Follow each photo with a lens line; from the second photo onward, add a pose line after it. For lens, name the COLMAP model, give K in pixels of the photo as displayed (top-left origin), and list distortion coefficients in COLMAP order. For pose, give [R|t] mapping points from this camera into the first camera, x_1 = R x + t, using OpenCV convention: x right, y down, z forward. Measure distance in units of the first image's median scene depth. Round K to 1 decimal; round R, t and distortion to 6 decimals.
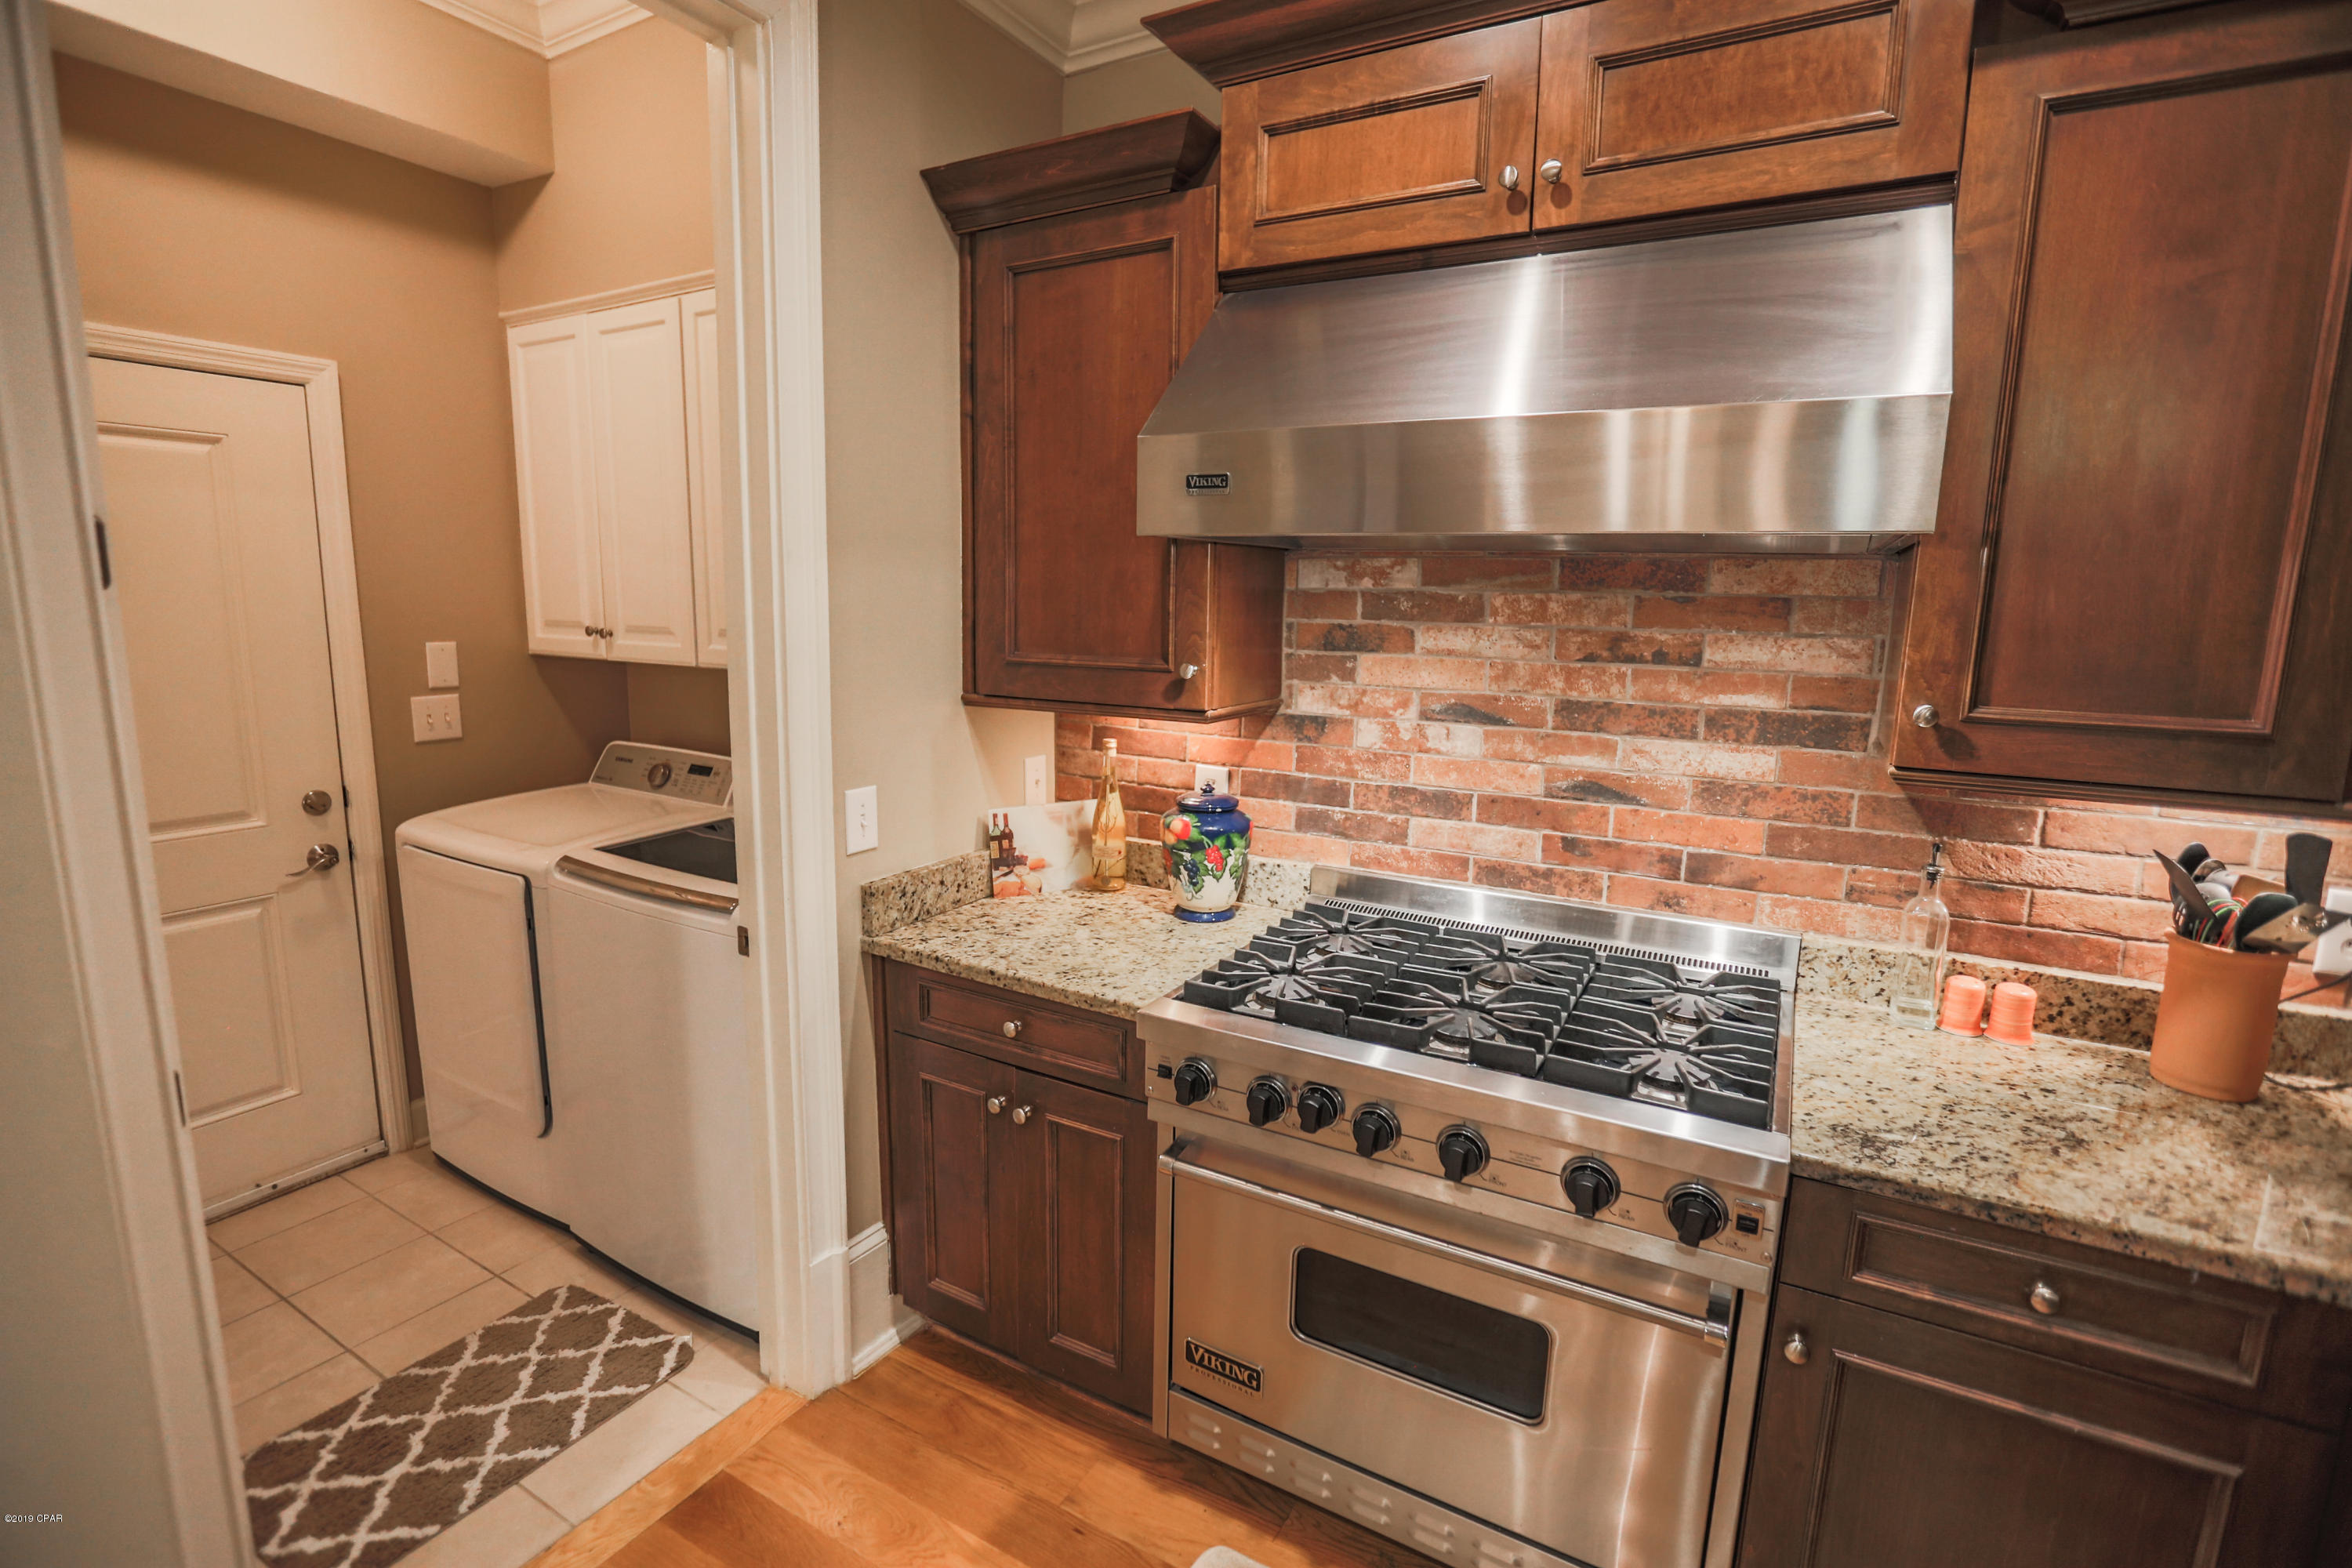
lens RADIAL K [[1082.9, 0, 1187.6], [0, 1082.9, 763.9], [0, 0, 1]] dist [-0.039371, 0.013732]
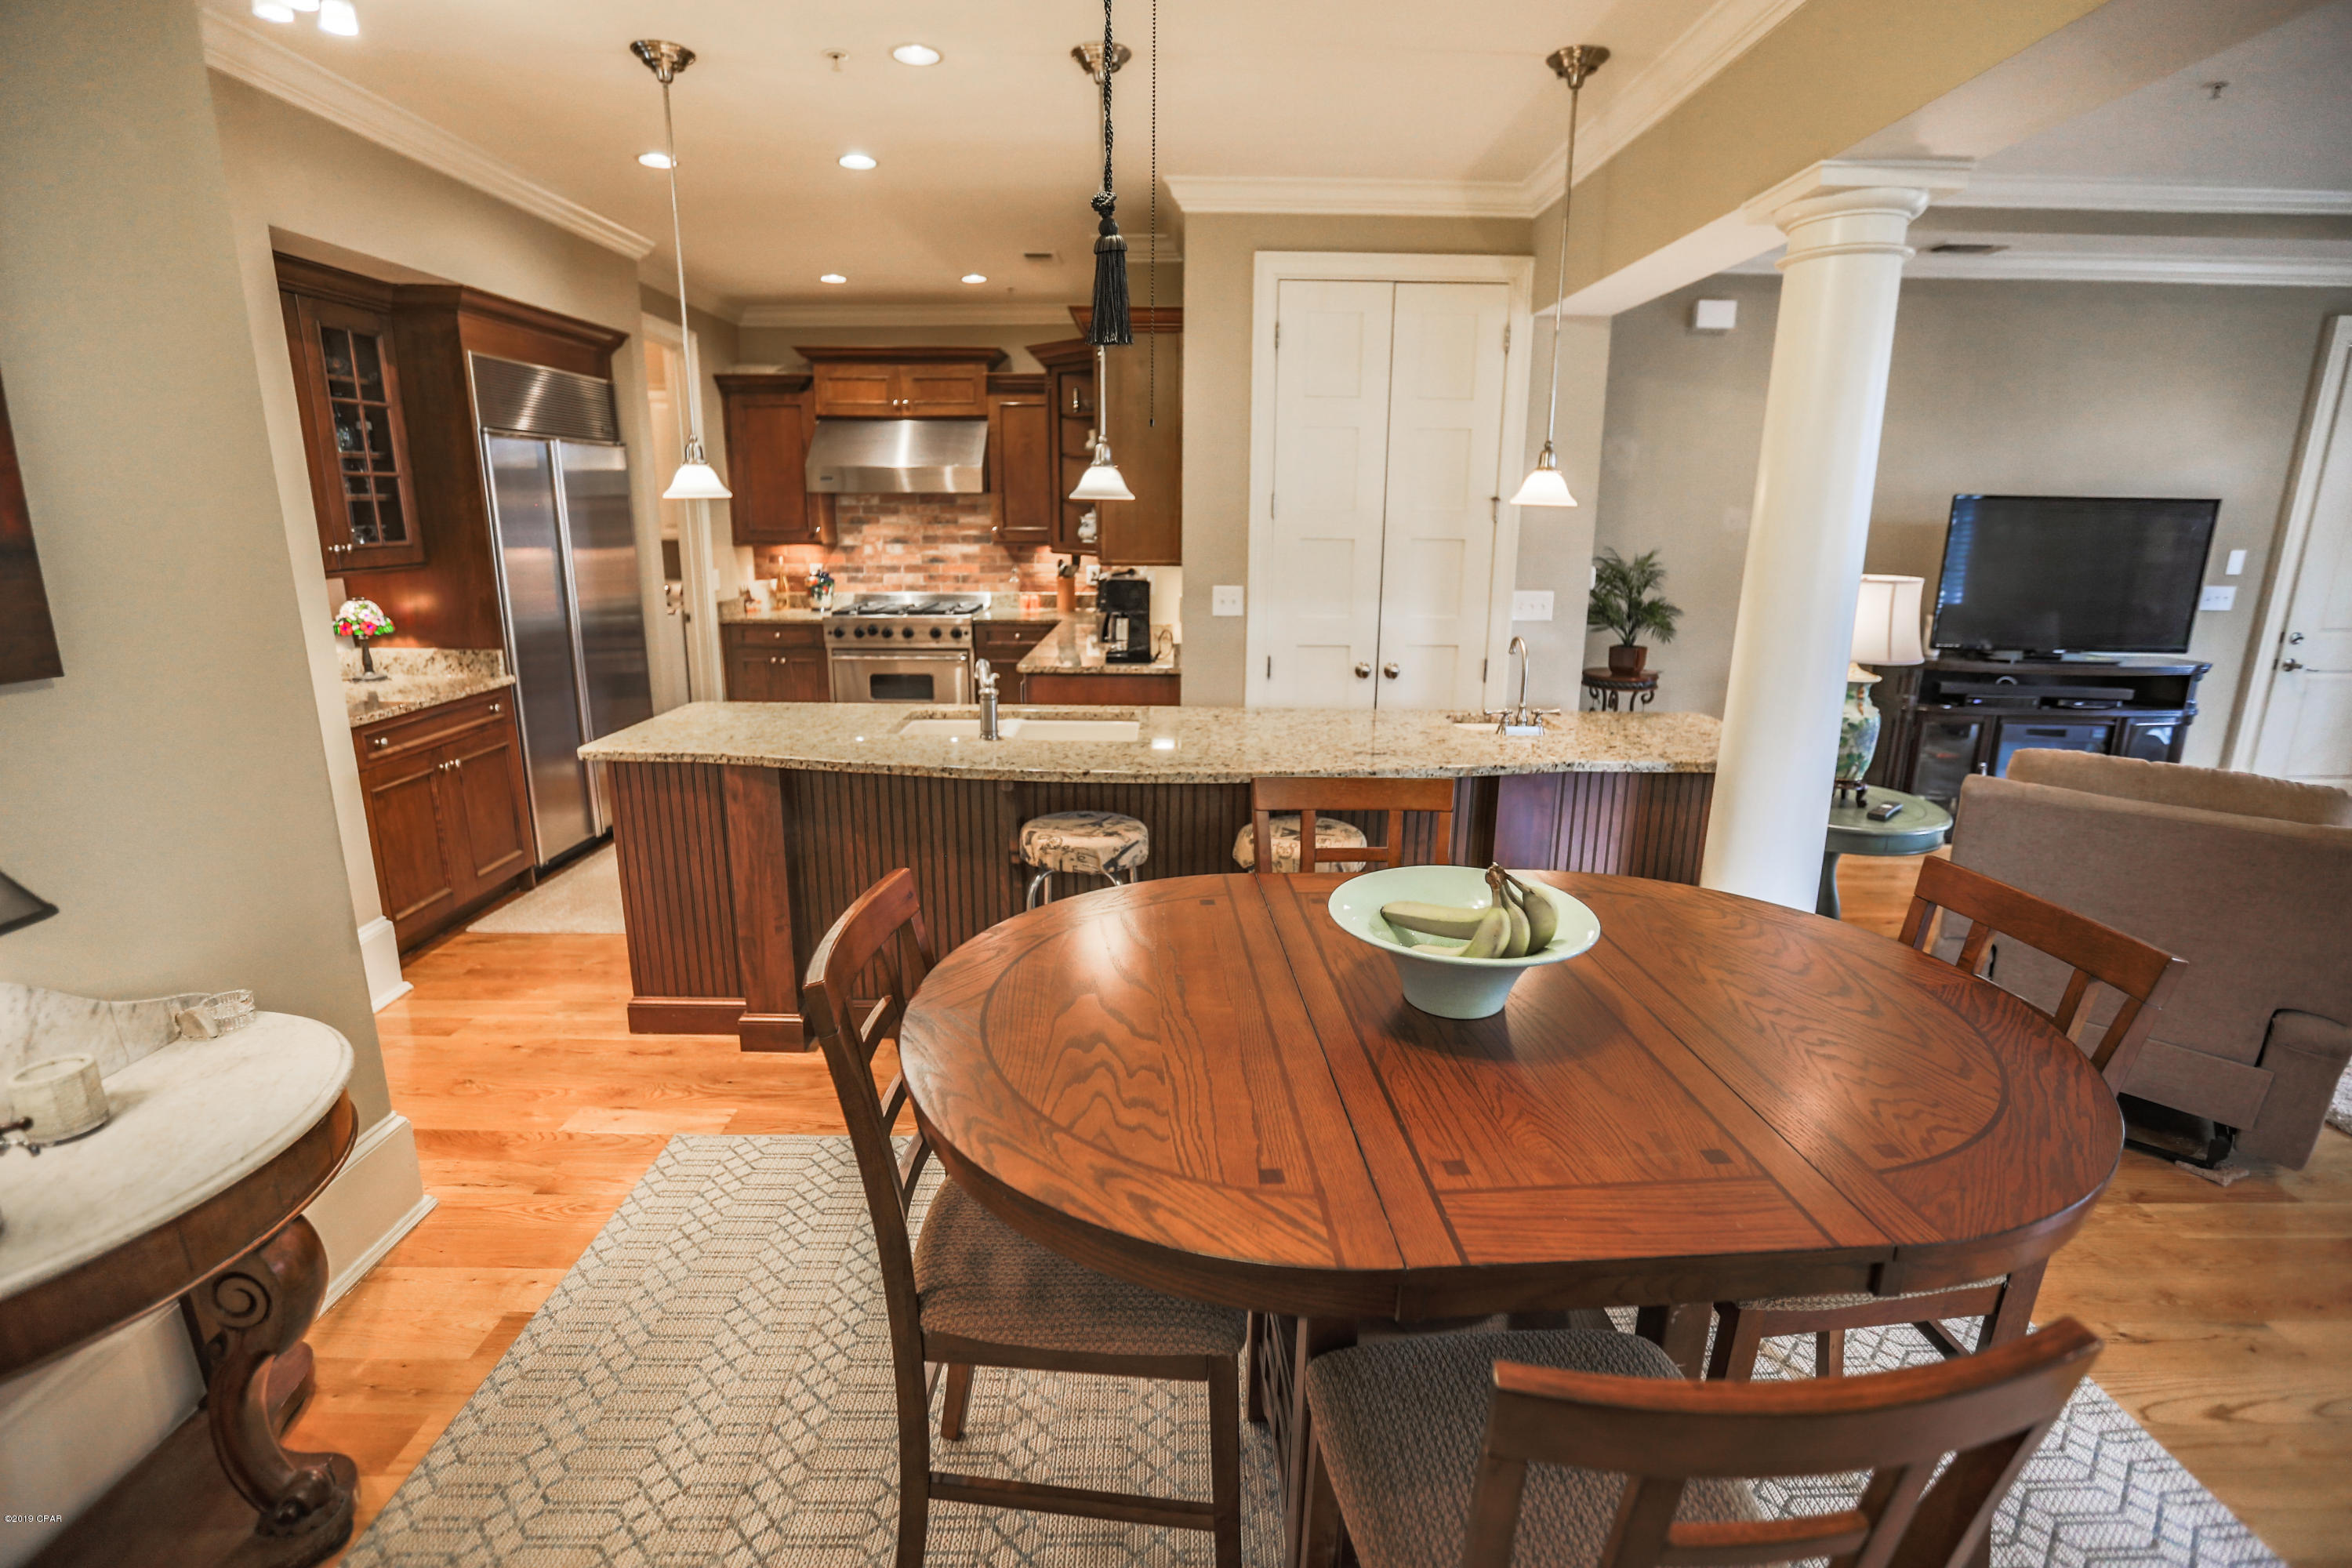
lens RADIAL K [[1082.9, 0, 1168.0], [0, 1082.9, 761.4], [0, 0, 1]] dist [-0.039371, 0.013732]
pose [[0.874737, -0.123508, 0.468595, -0.697857], [0.088373, 0.991418, 0.096341, 0.402651], [-0.476472, -0.042862, 0.878144, -2.507589]]
